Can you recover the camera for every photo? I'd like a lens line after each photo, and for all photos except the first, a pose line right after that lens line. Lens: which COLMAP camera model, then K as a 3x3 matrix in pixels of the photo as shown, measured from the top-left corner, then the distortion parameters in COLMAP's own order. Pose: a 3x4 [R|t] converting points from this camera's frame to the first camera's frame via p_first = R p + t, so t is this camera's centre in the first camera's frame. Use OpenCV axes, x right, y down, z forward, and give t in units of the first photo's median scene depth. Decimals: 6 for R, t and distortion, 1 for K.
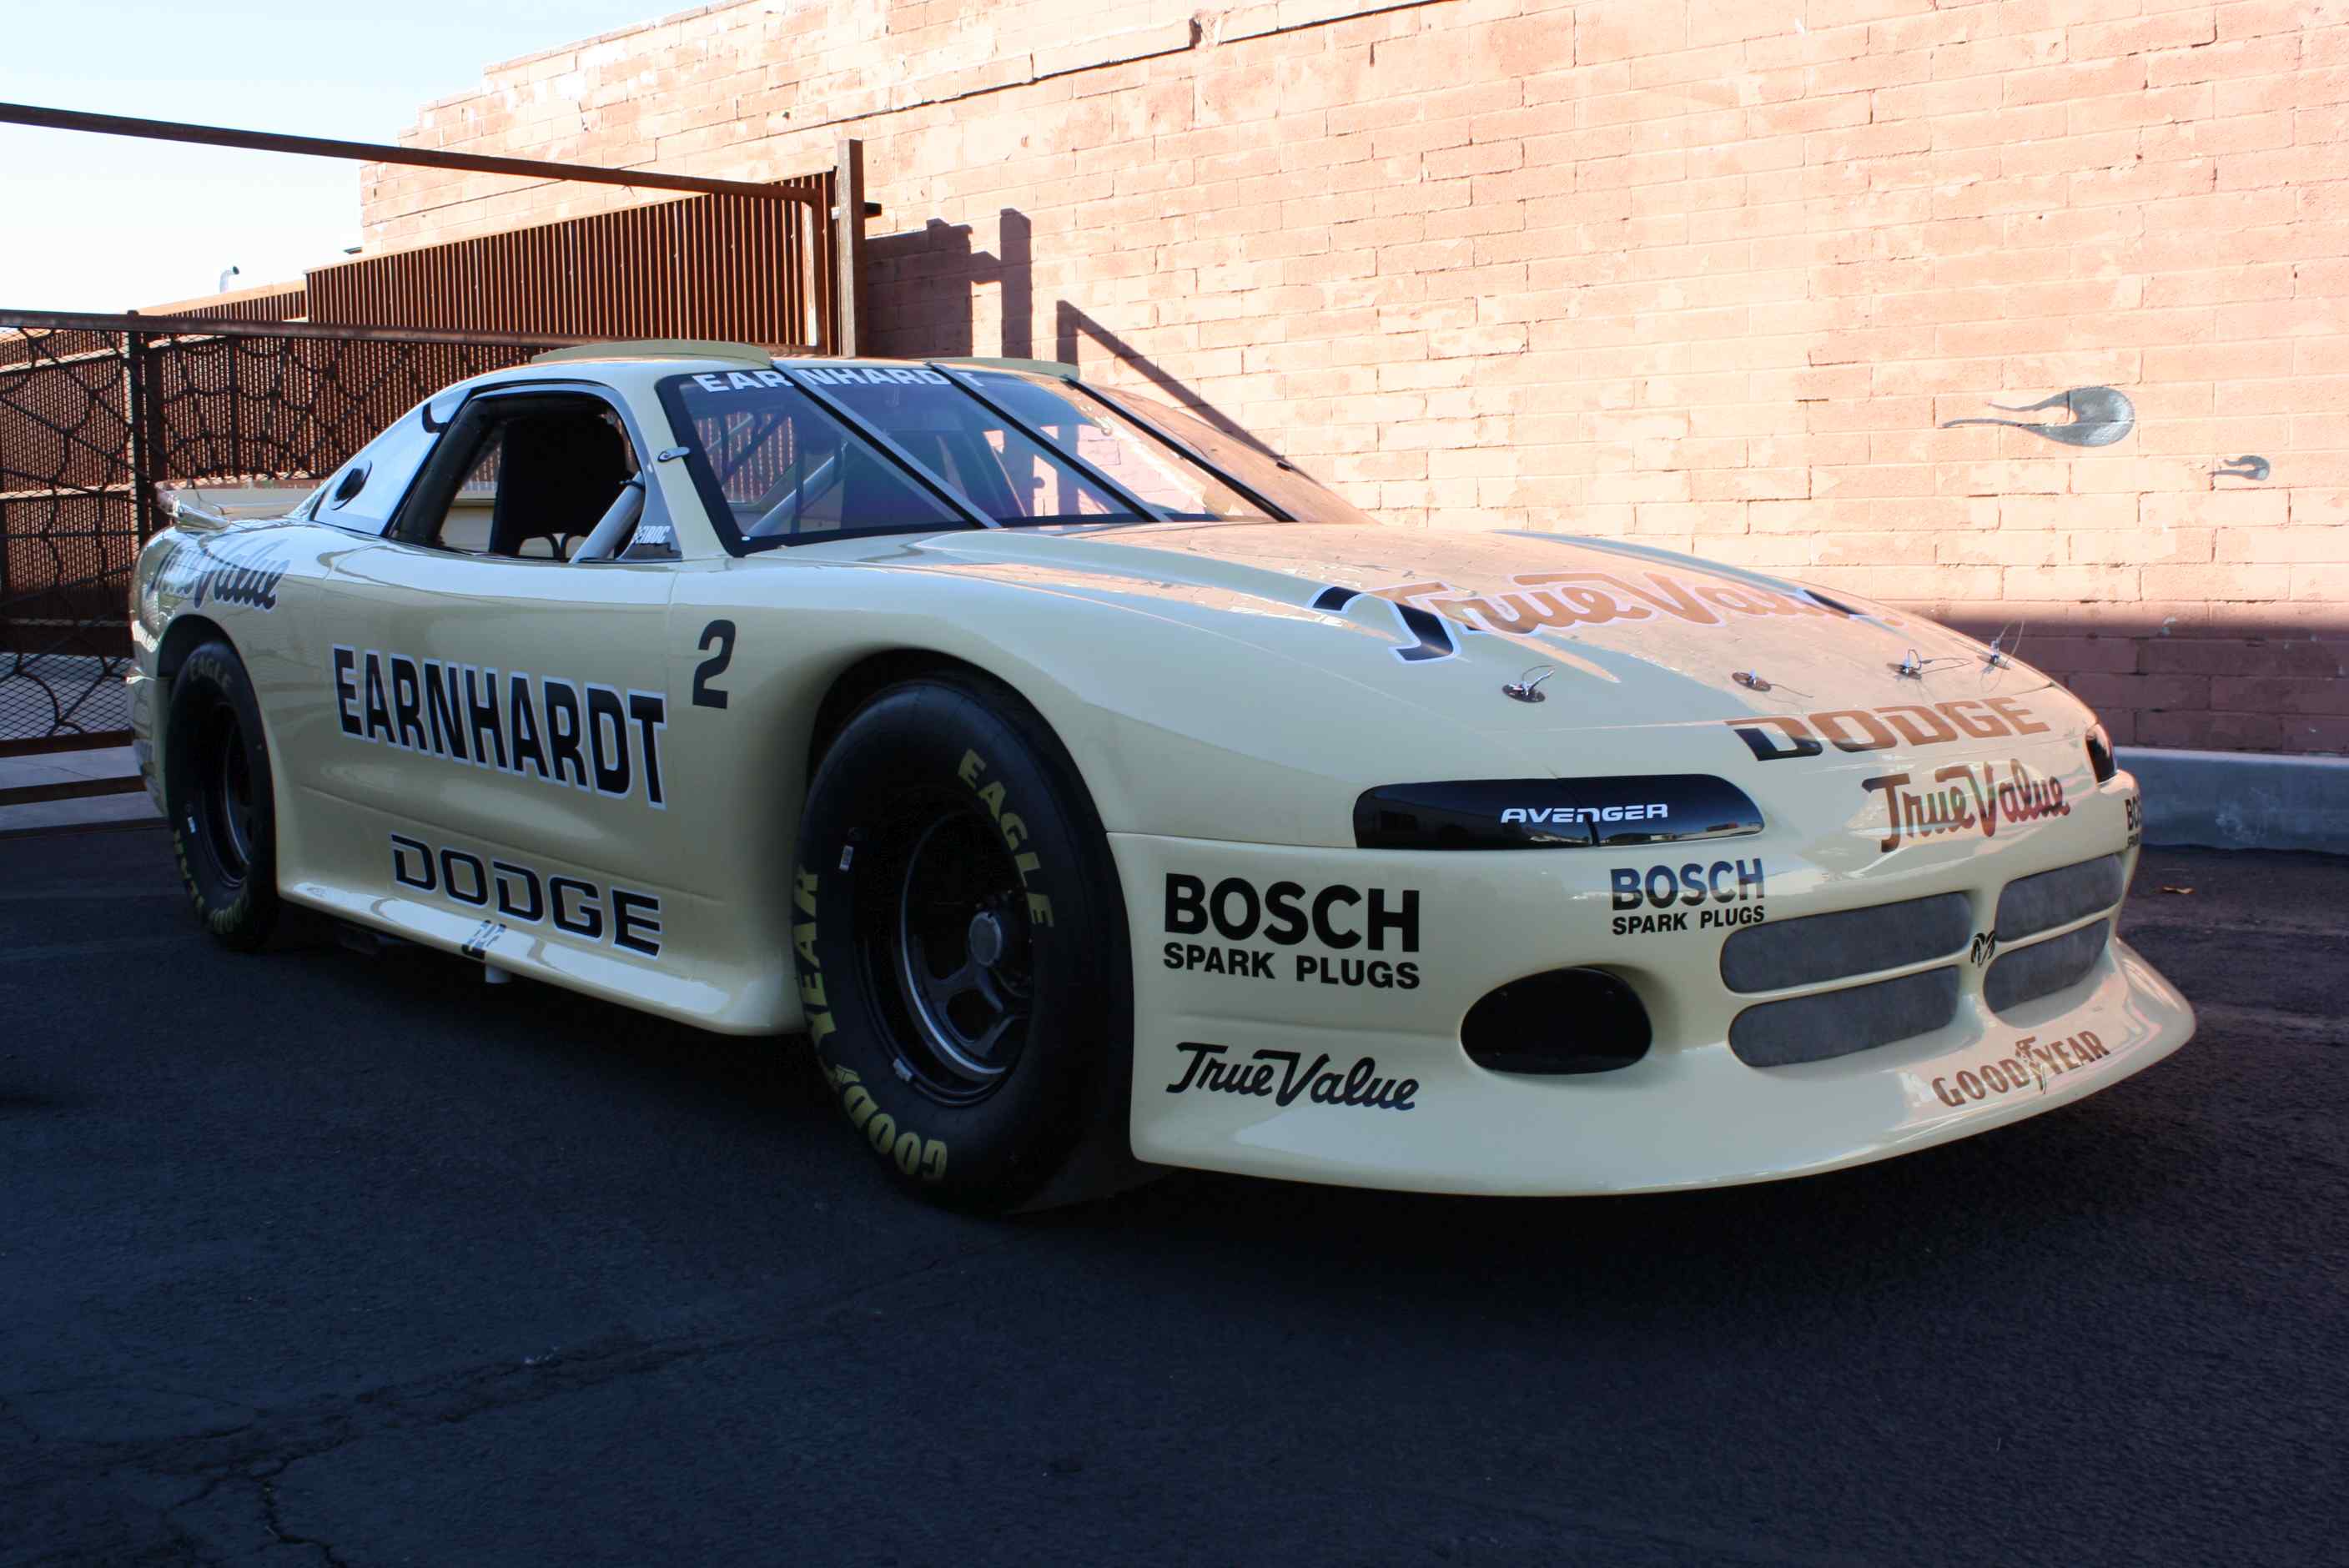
lens RADIAL K [[2275.2, 0, 1187.5], [0, 2275.2, 776.1], [0, 0, 1]] dist [-0.098857, 0.000000]
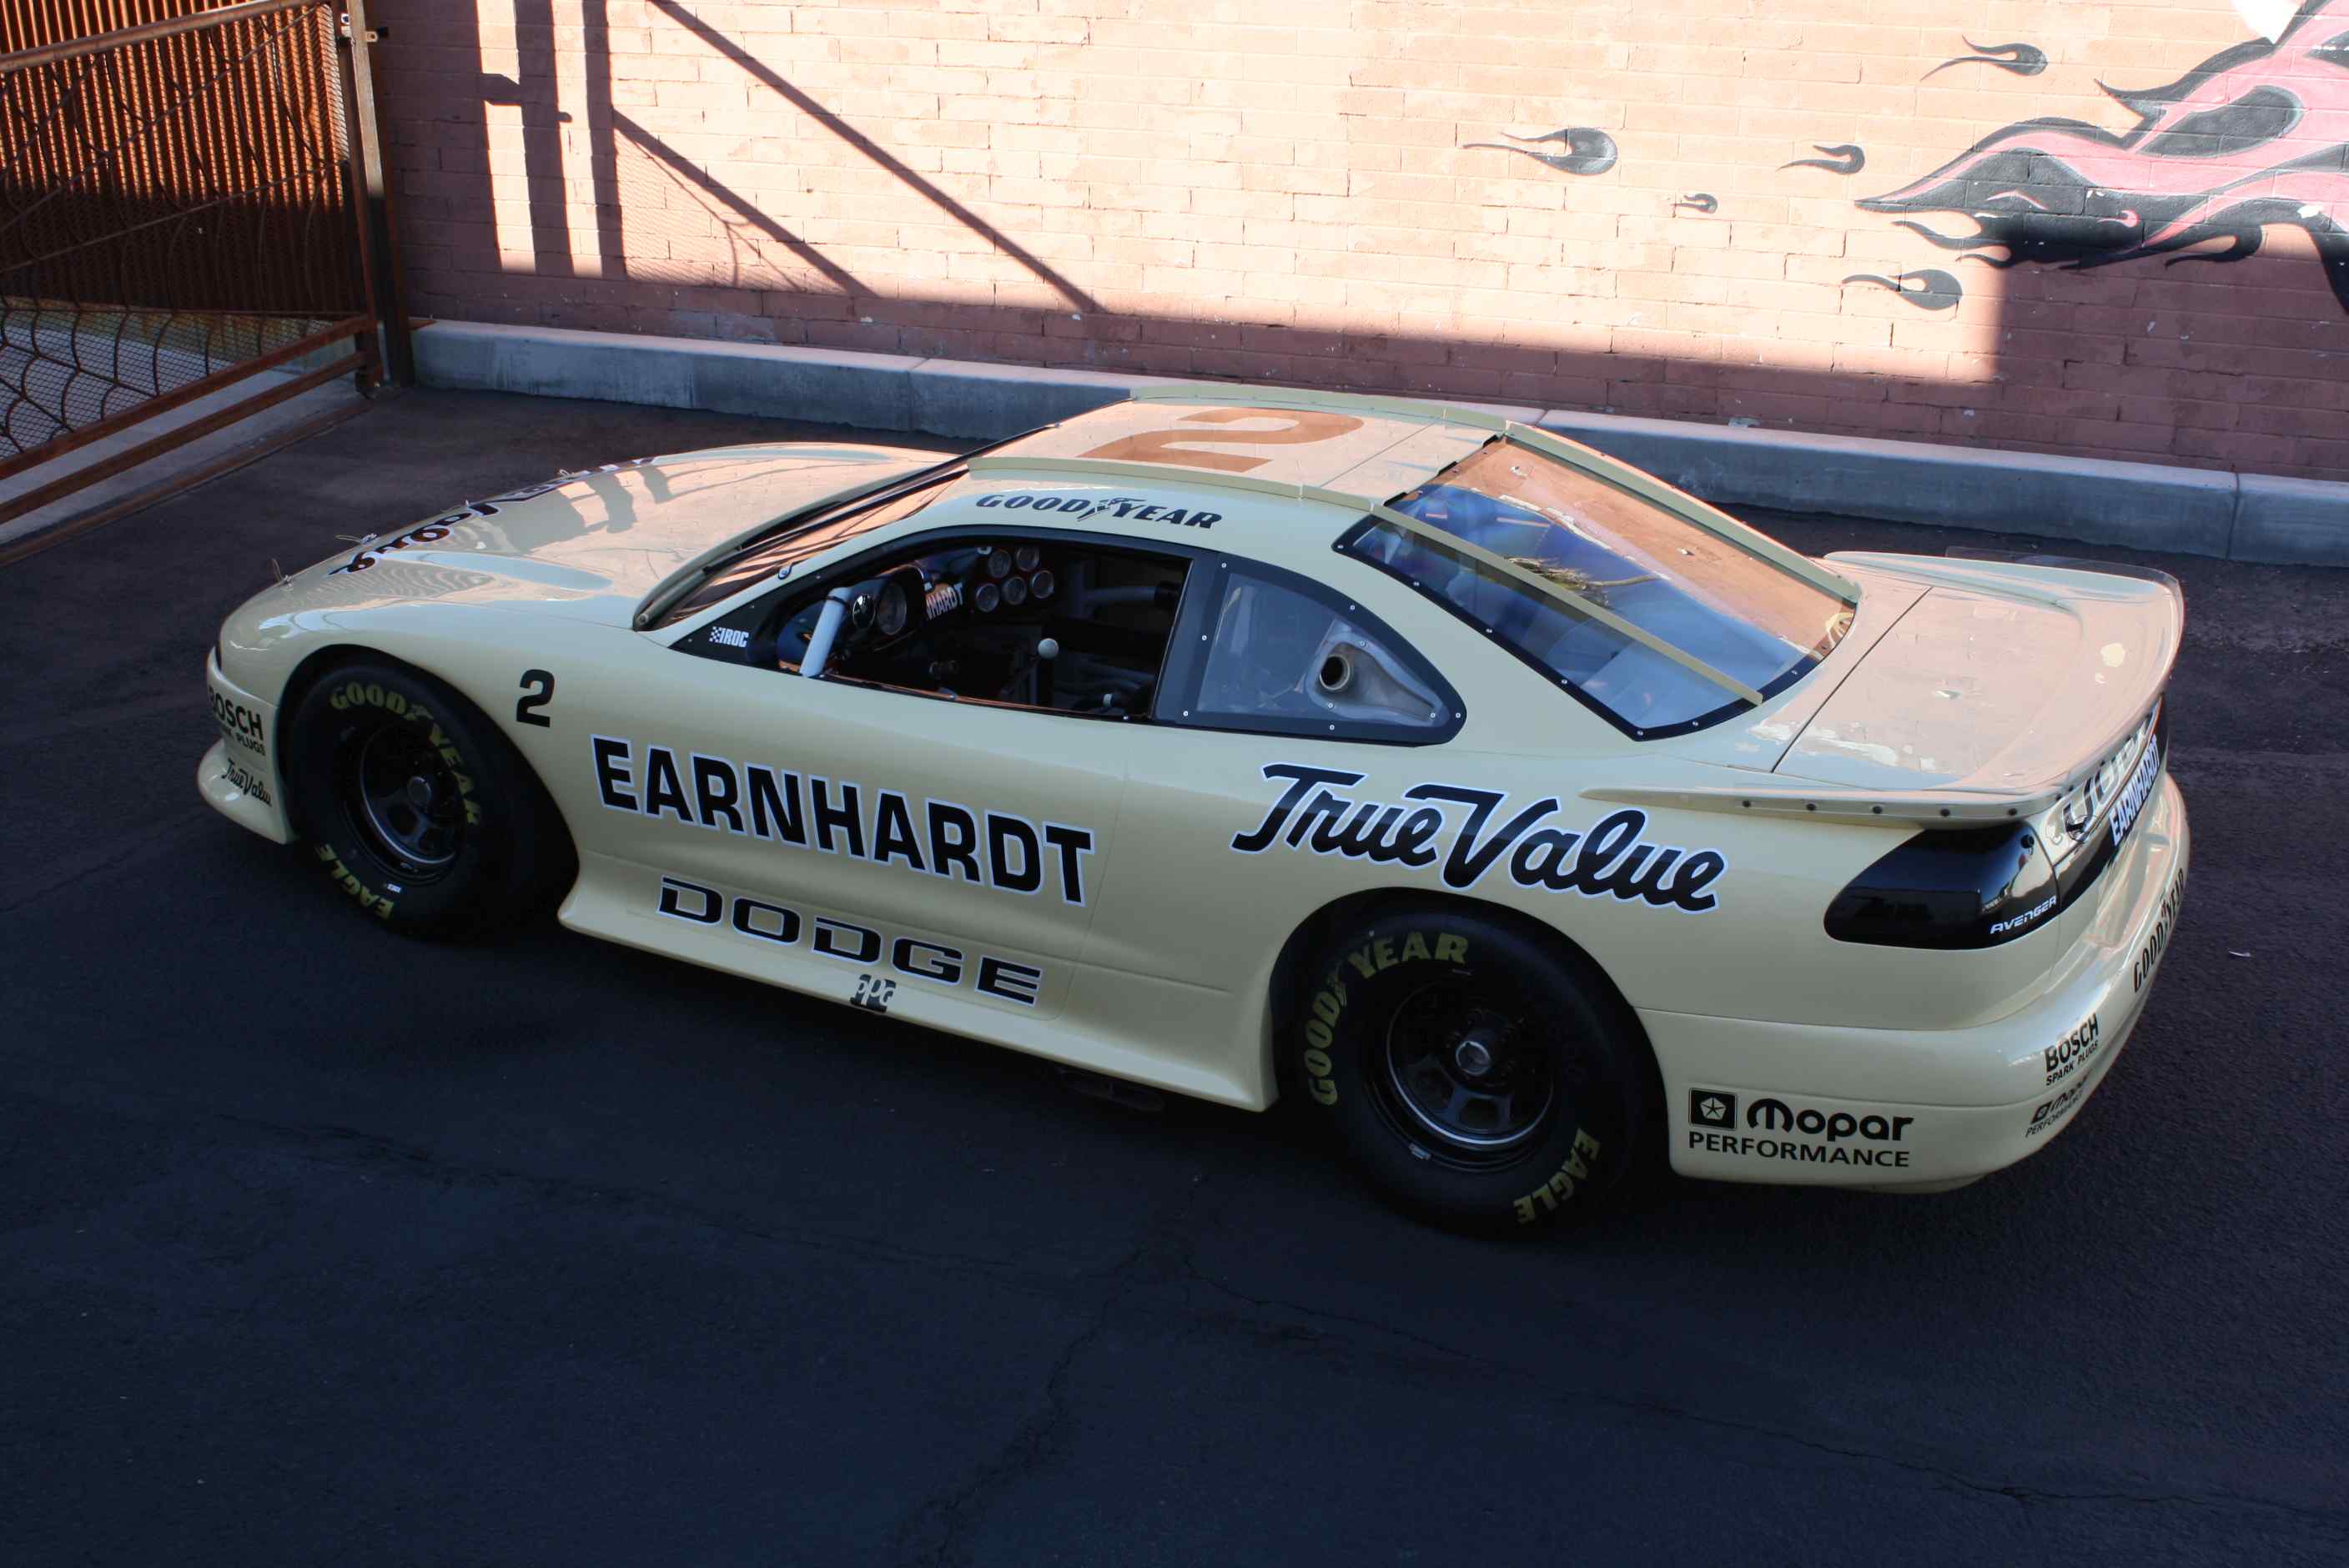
lens RADIAL K [[2714.5, 0, 1202.0], [0, 2714.5, 799.9], [0, 0, 1]] dist [-0.074672, 0.000000]
pose [[0.919362, -0.137008, 0.368785, -0.412142], [0.019925, 0.952412, 0.304161, -0.283748], [-0.392907, -0.272286, 0.878342, -0.361148]]
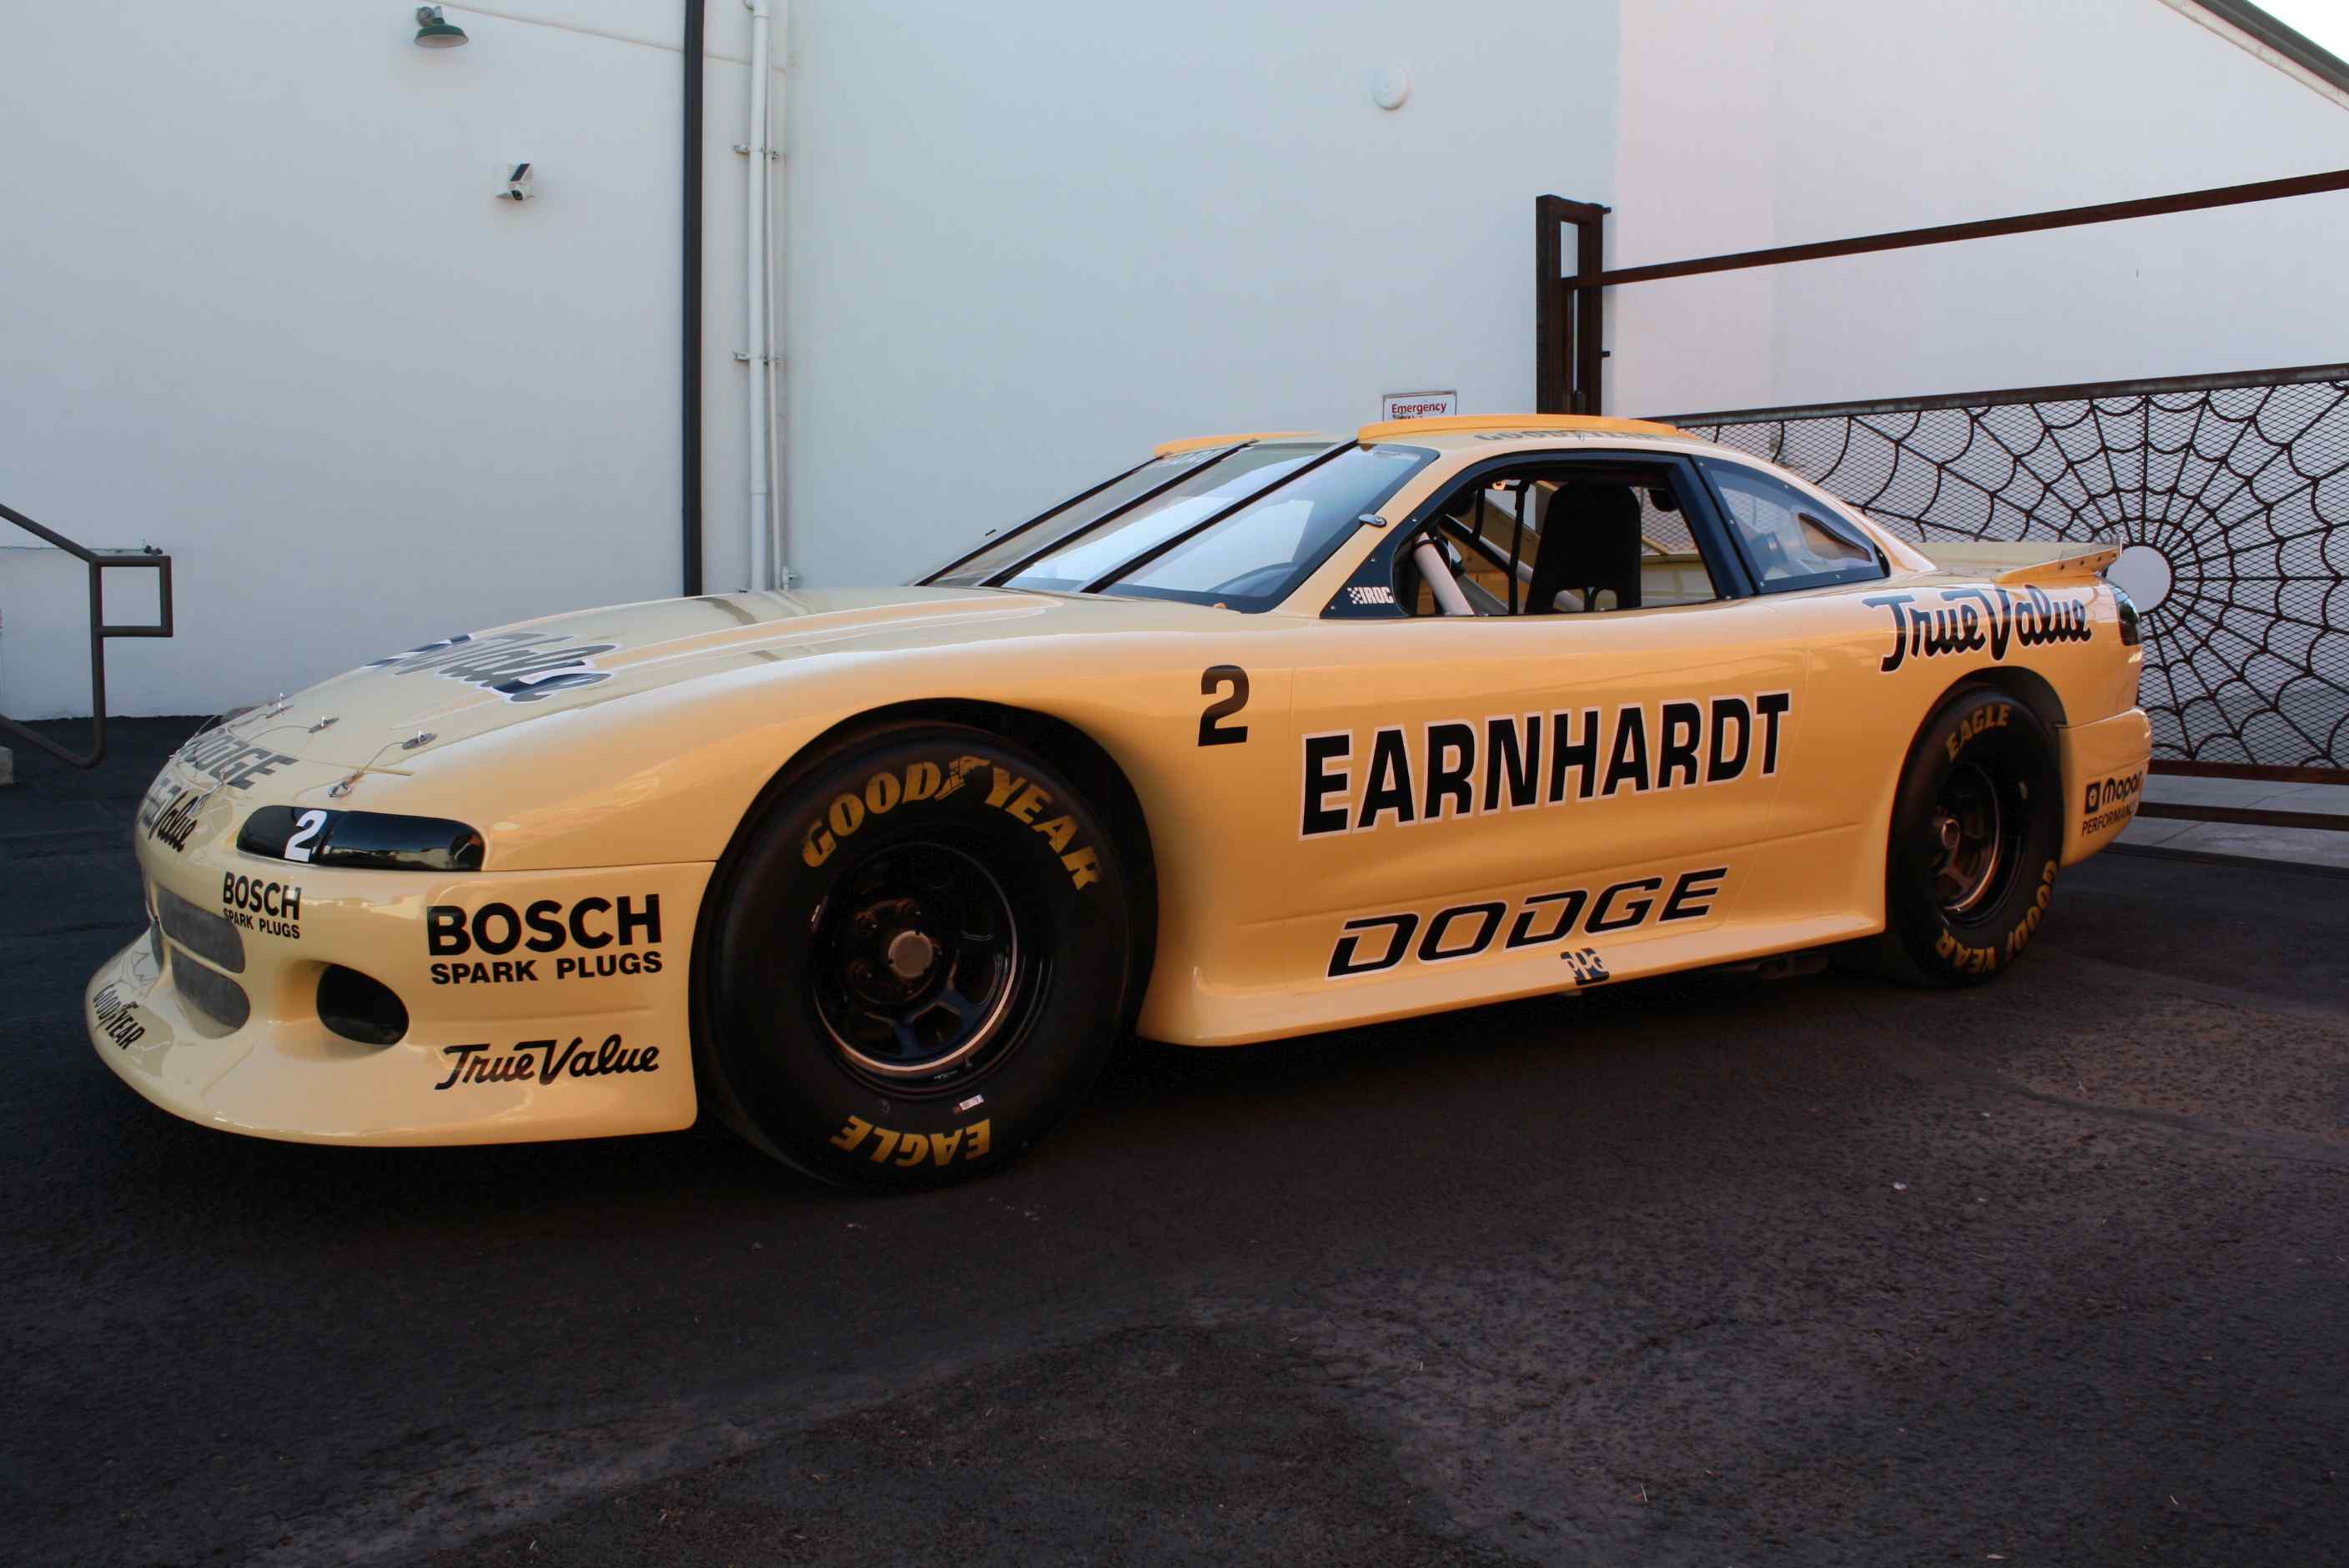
lens RADIAL K [[2018.0, 0, 1209.3], [0, 2018.0, 748.8], [0, 0, 1]] dist [-0.157527, 0.128427]
pose [[0.054110, -0.078553, 0.995440, -0.781653], [0.087892, 0.993406, 0.073615, -0.061659], [-0.994659, 0.083508, 0.060657, 0.544591]]
